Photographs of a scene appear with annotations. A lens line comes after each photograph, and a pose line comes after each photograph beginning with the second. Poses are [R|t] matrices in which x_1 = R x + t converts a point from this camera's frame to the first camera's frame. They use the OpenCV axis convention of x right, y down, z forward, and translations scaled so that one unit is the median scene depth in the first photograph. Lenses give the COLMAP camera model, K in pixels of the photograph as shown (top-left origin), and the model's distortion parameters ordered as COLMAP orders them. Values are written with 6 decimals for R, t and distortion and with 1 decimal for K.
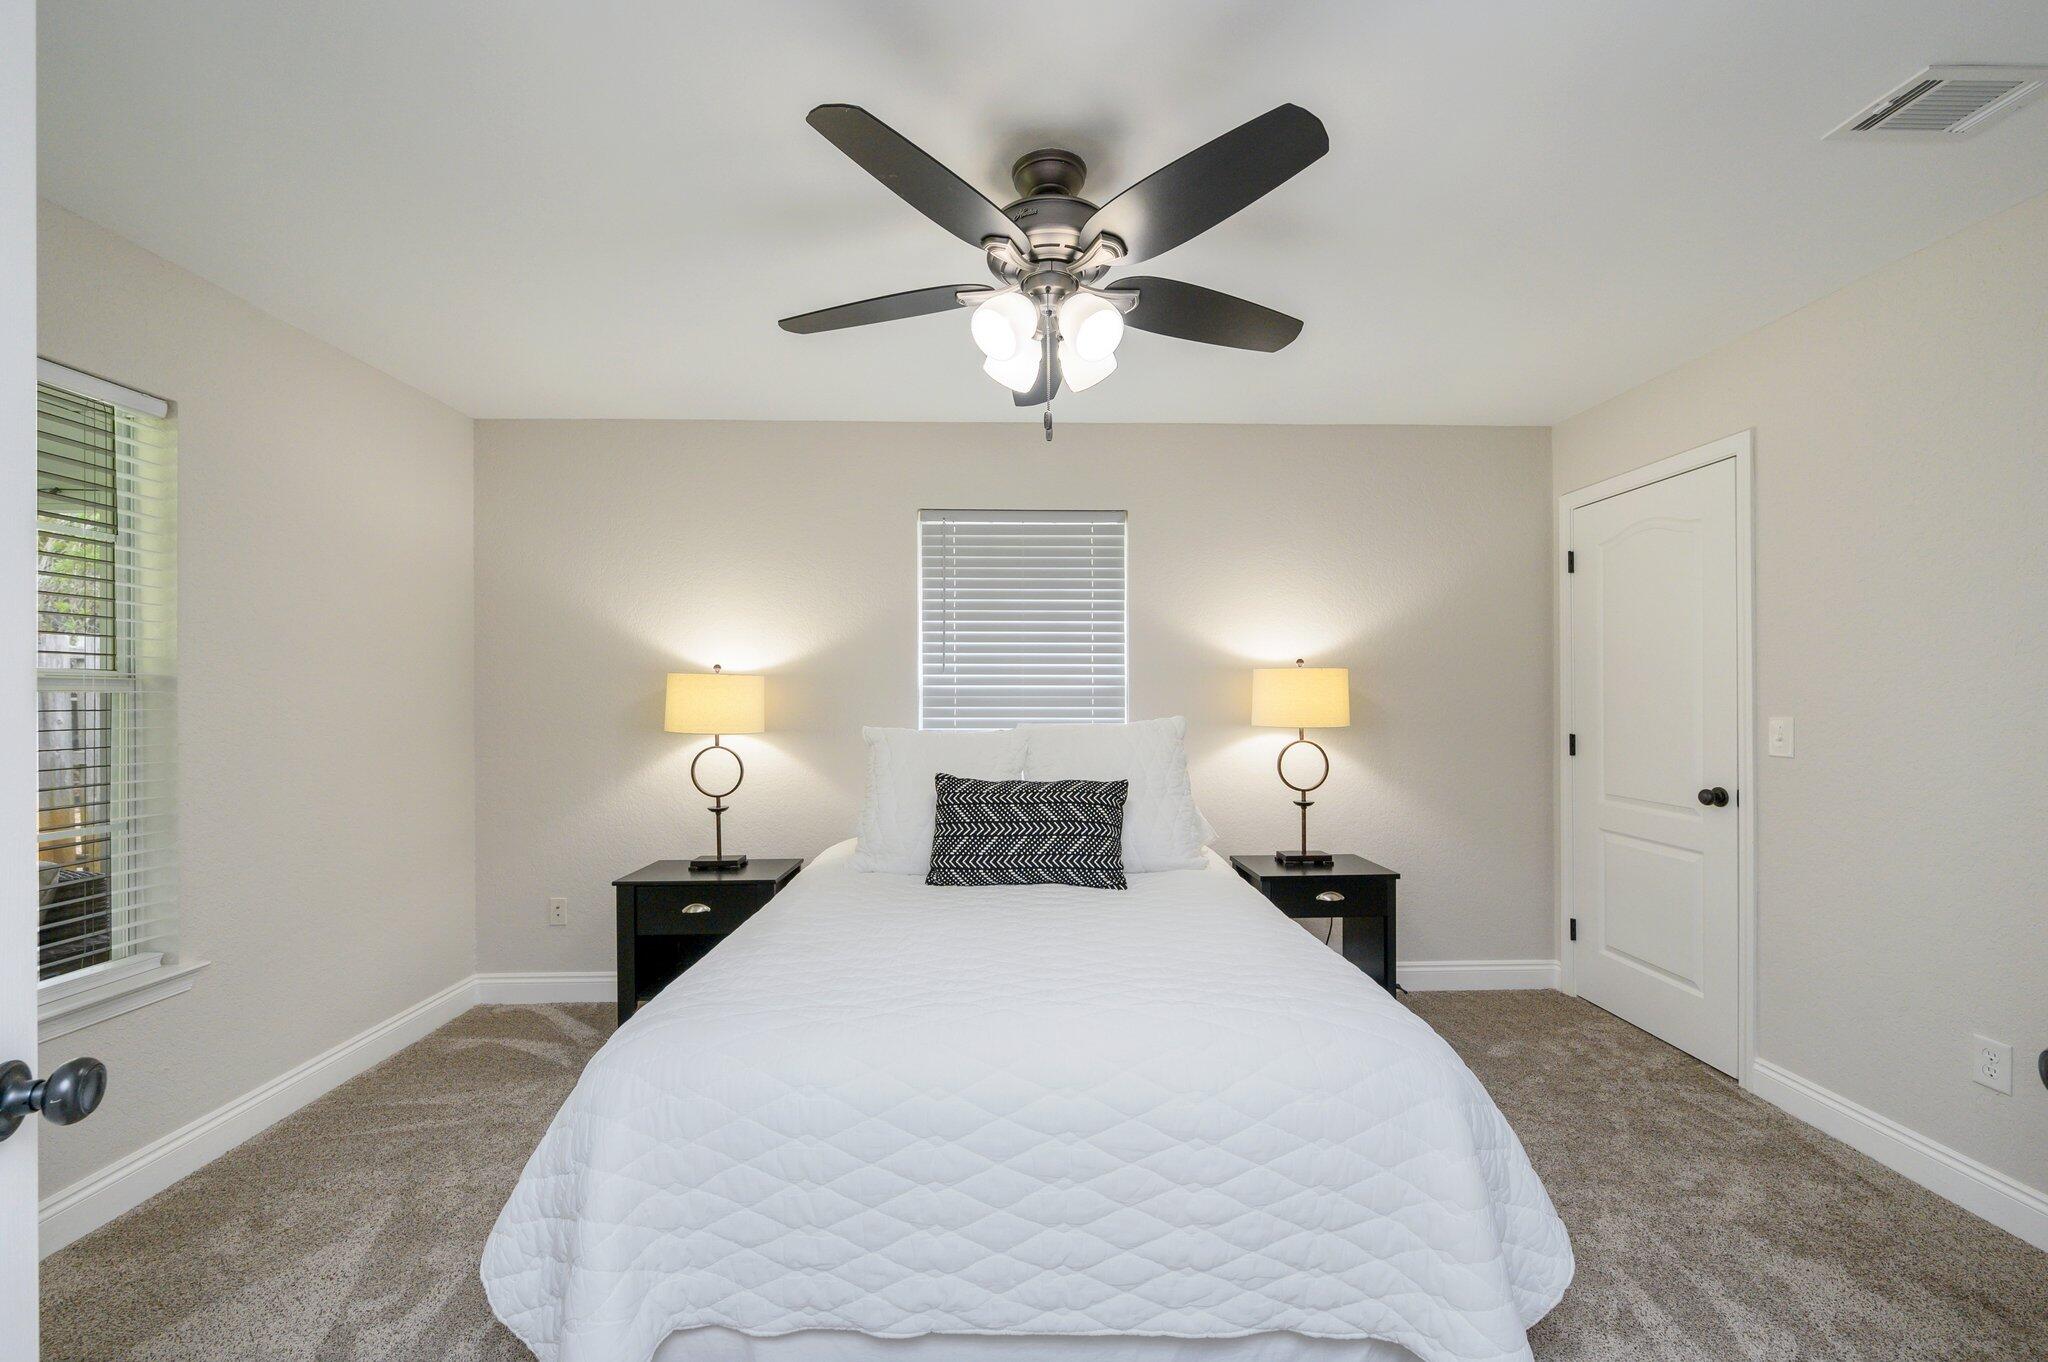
lens RADIAL K [[828.7, 0, 1034.6], [0, 828.7, 685.4], [0, 0, 1]] dist [0.004785, -0.000046]
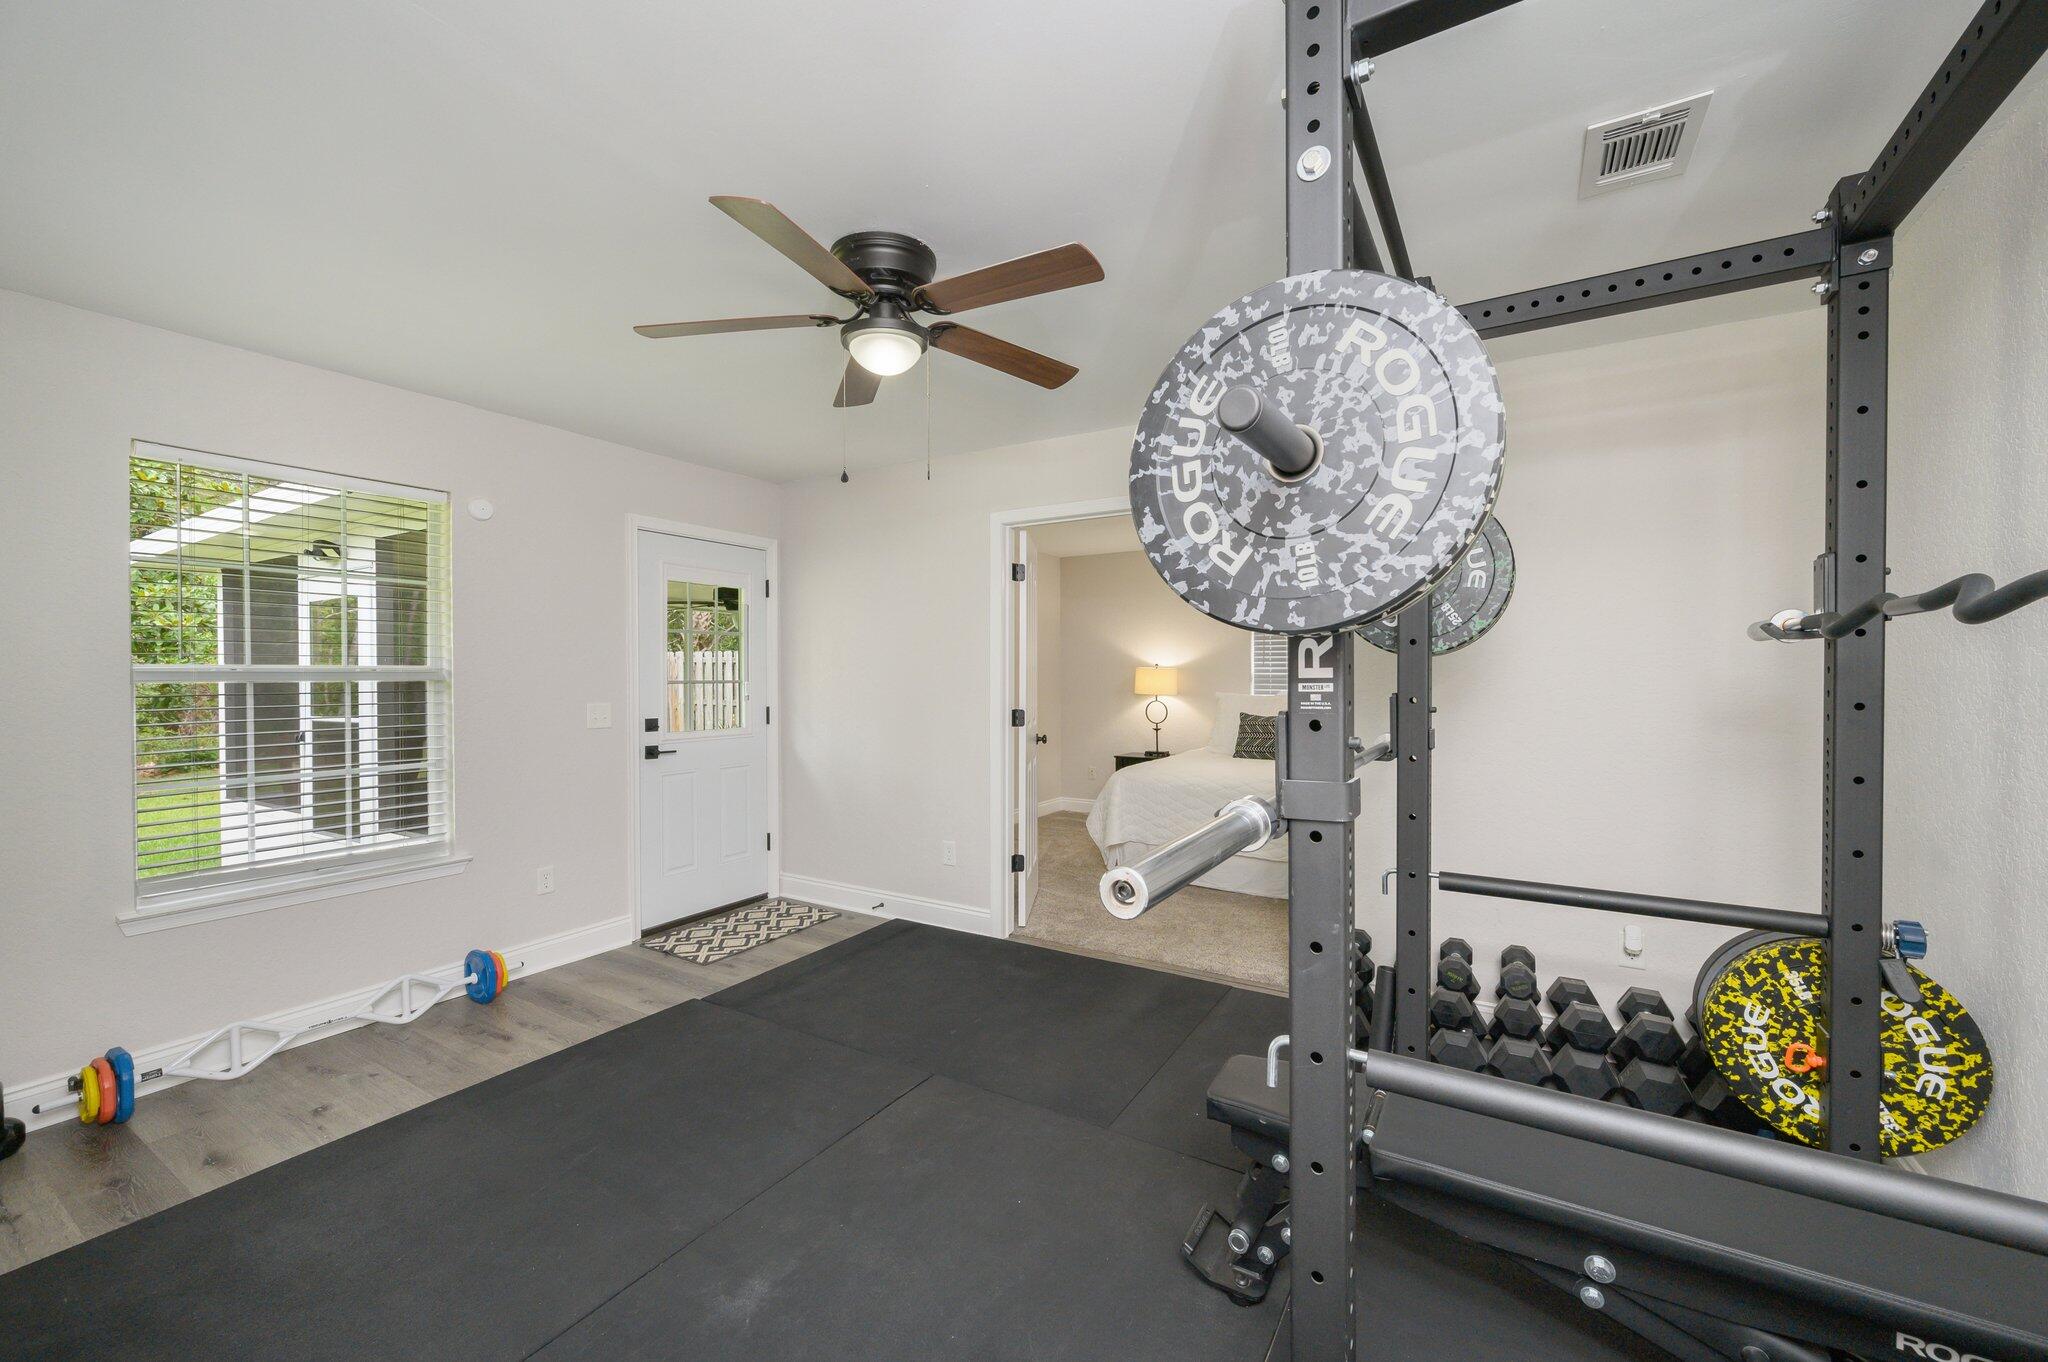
lens RADIAL K [[828.7, 0, 1021.7], [0, 828.7, 677.9], [0, 0, 1]] dist [0.004785, -0.000046]
pose [[0.838286, 0.005049, -0.545207, 0.518746], [0.004659, 0.999854, 0.016422, -0.025150], [0.545211, -0.016306, 0.838141, -1.043314]]
